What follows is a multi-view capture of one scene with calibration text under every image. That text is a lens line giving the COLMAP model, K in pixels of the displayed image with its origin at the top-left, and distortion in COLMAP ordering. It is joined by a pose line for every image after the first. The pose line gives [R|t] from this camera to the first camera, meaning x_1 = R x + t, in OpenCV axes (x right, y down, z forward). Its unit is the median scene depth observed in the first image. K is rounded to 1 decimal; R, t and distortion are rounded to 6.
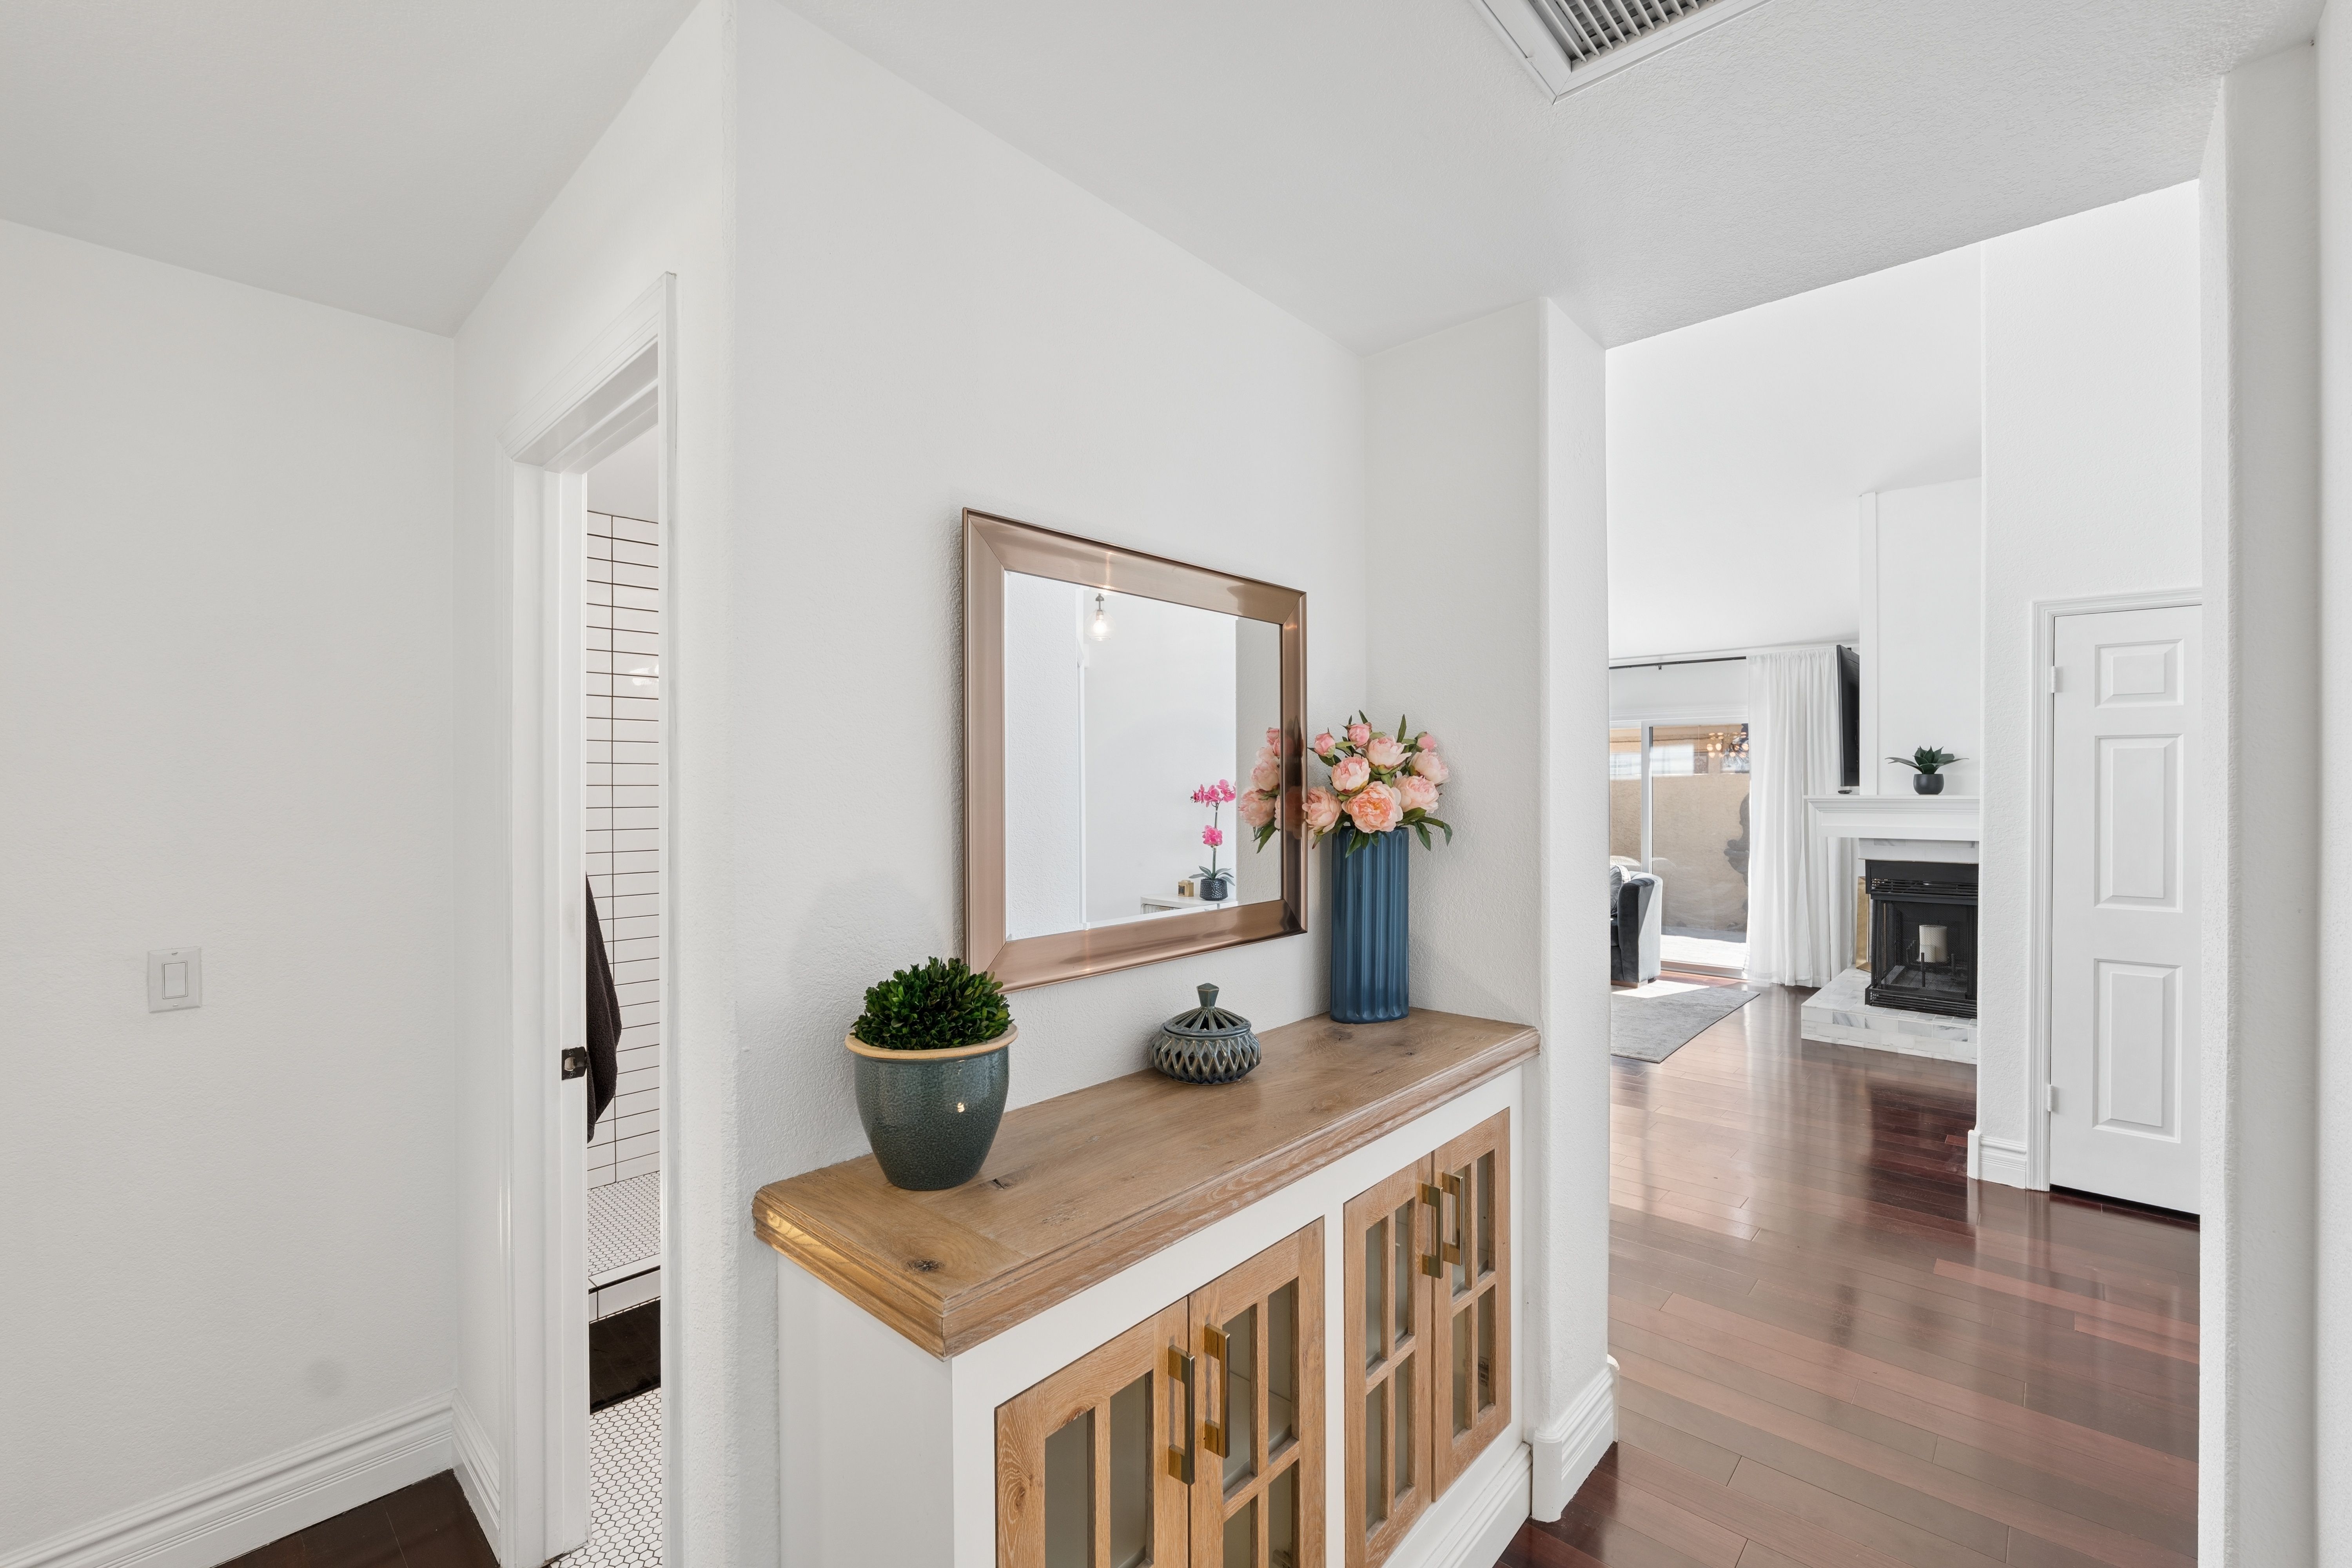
lens RADIAL K [[975.5, 0, 1163.9], [0, 975.5, 790.4], [0, 0, 1]] dist [-0.013858, 0.001374]
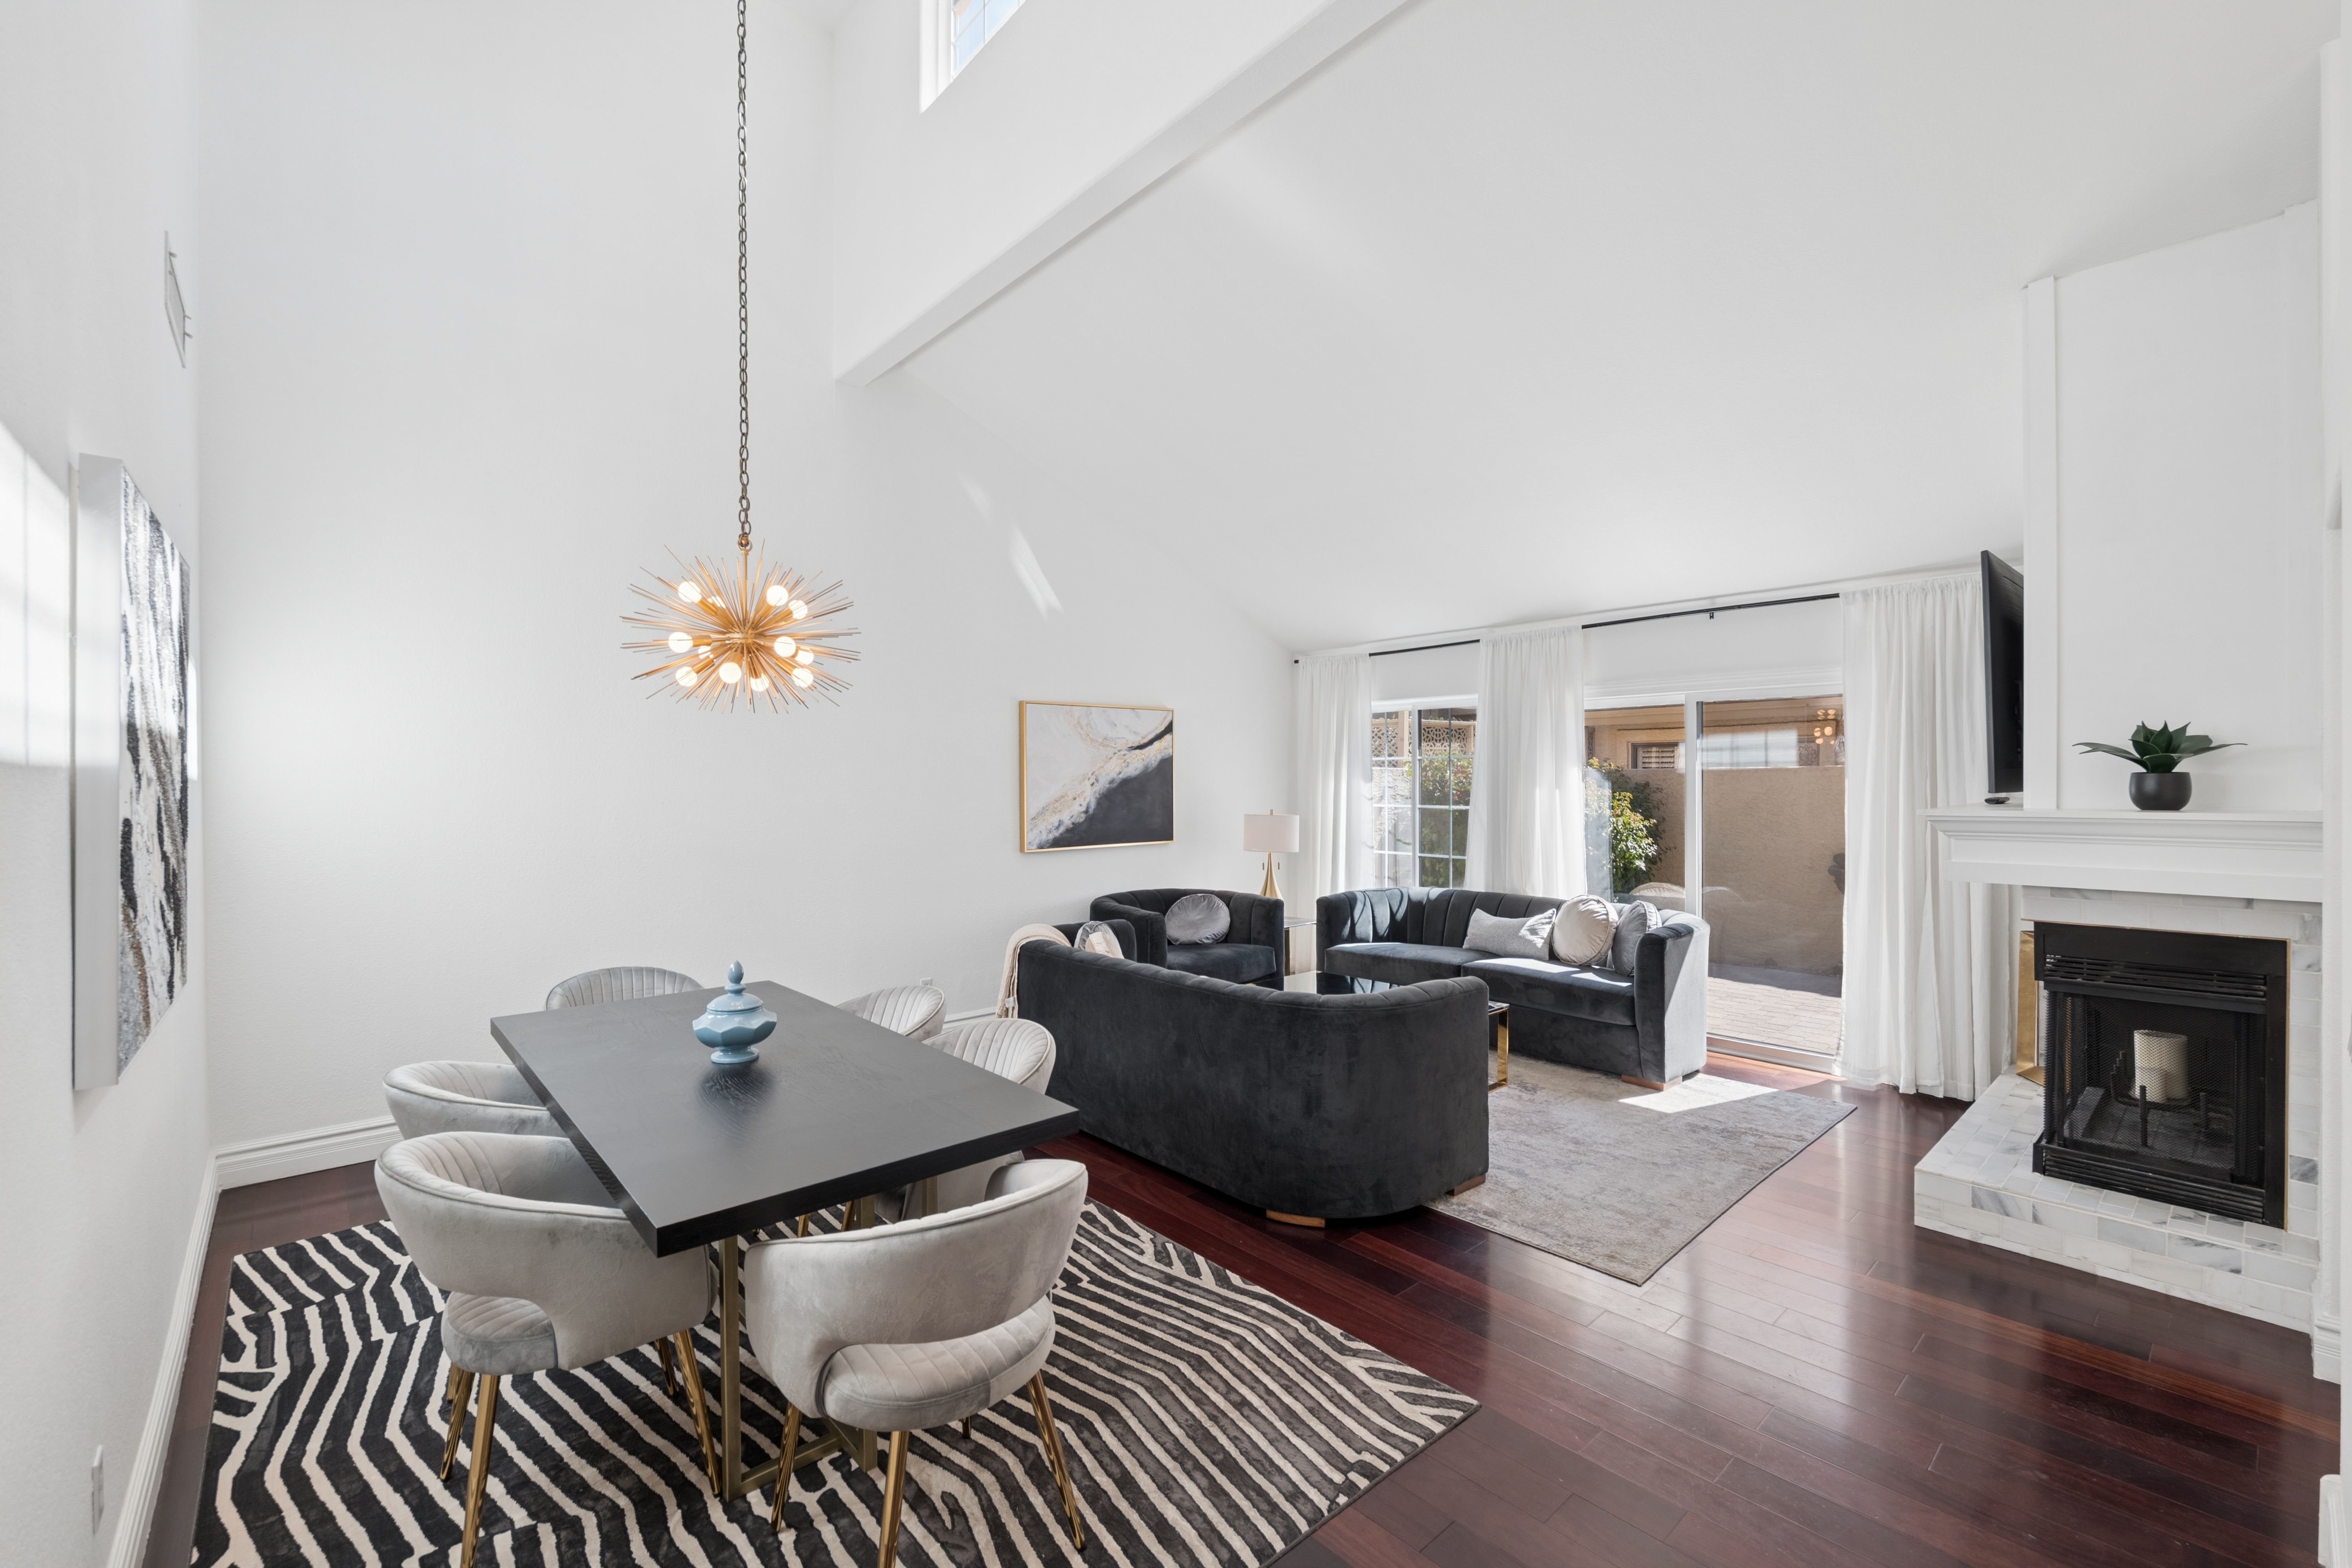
lens RADIAL K [[975.5, 0, 1163.5], [0, 975.5, 788.0], [0, 0, 1]] dist [-0.013858, 0.001374]
pose [[0.994621, -0.003566, -0.103520, 0.257563], [0.004119, 0.999978, 0.005134, -0.011973], [0.103500, -0.005532, 0.994614, 0.360266]]
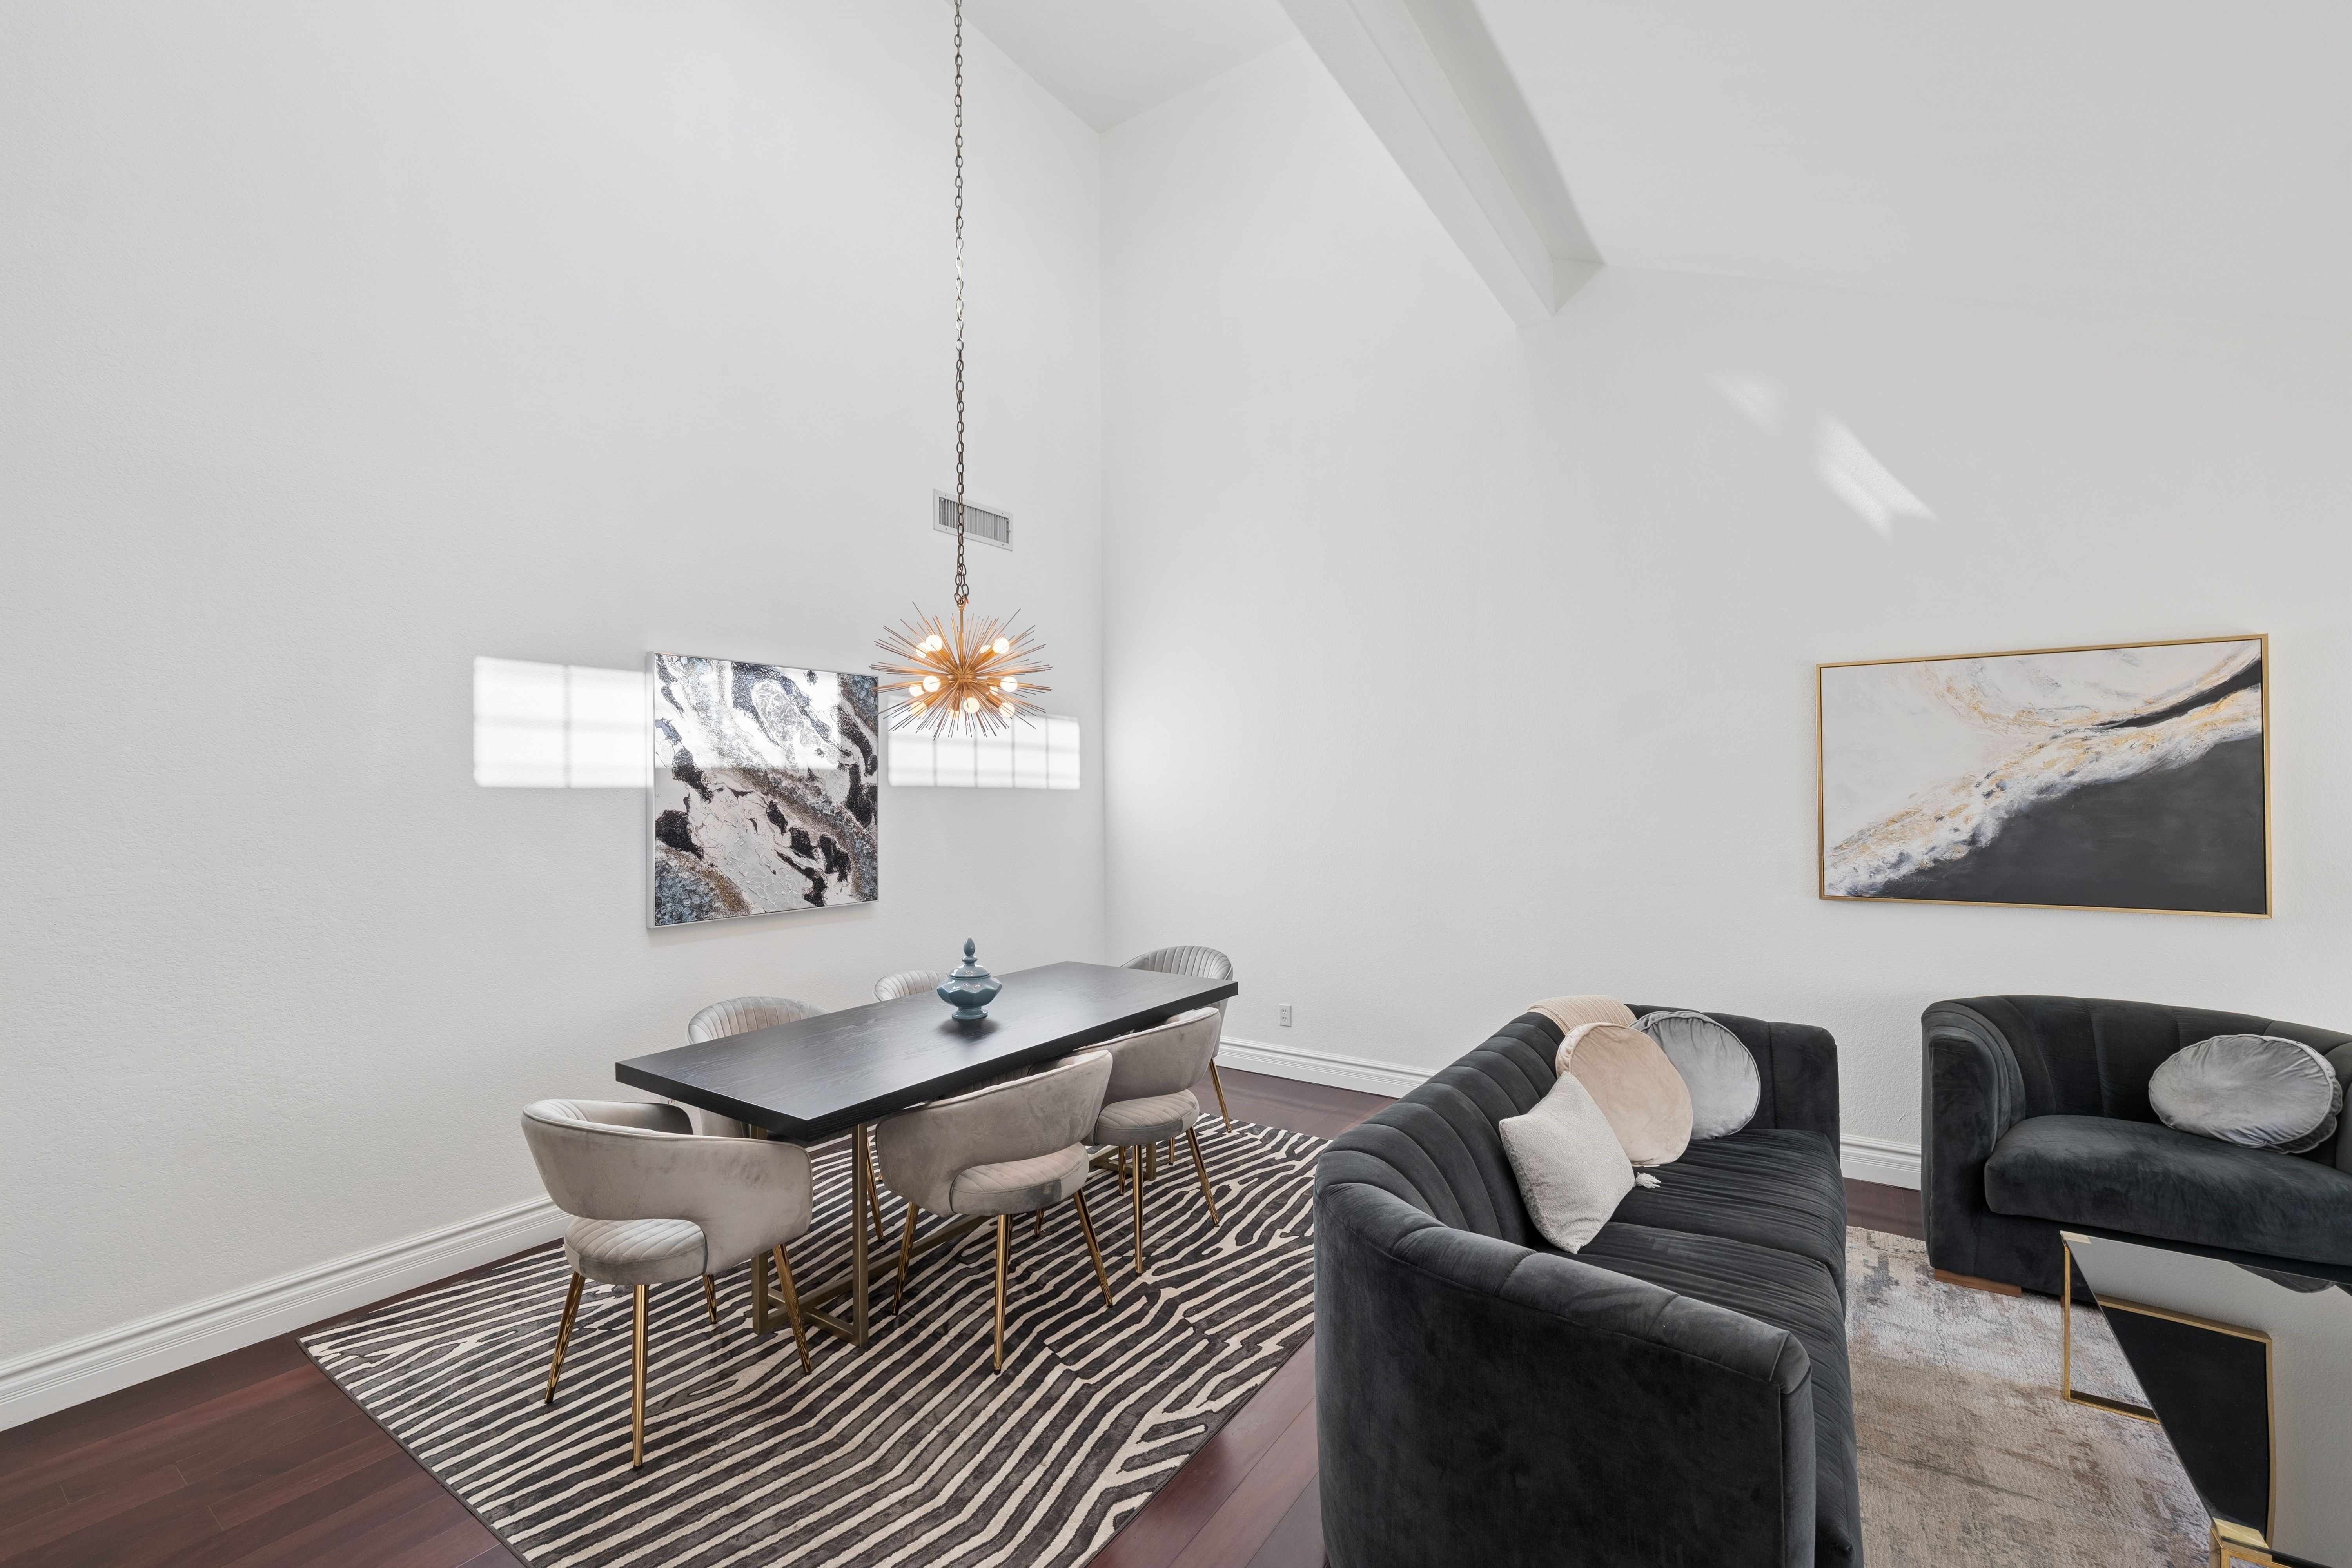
lens RADIAL K [[975.5, 0, 1158.1], [0, 975.5, 786.5], [0, 0, 1]] dist [-0.013858, 0.001374]
pose [[0.138546, -0.005622, -0.990340, 0.594530], [0.004706, 0.999976, -0.005018, -0.015241], [0.990345, -0.003965, 0.138569, 0.825539]]
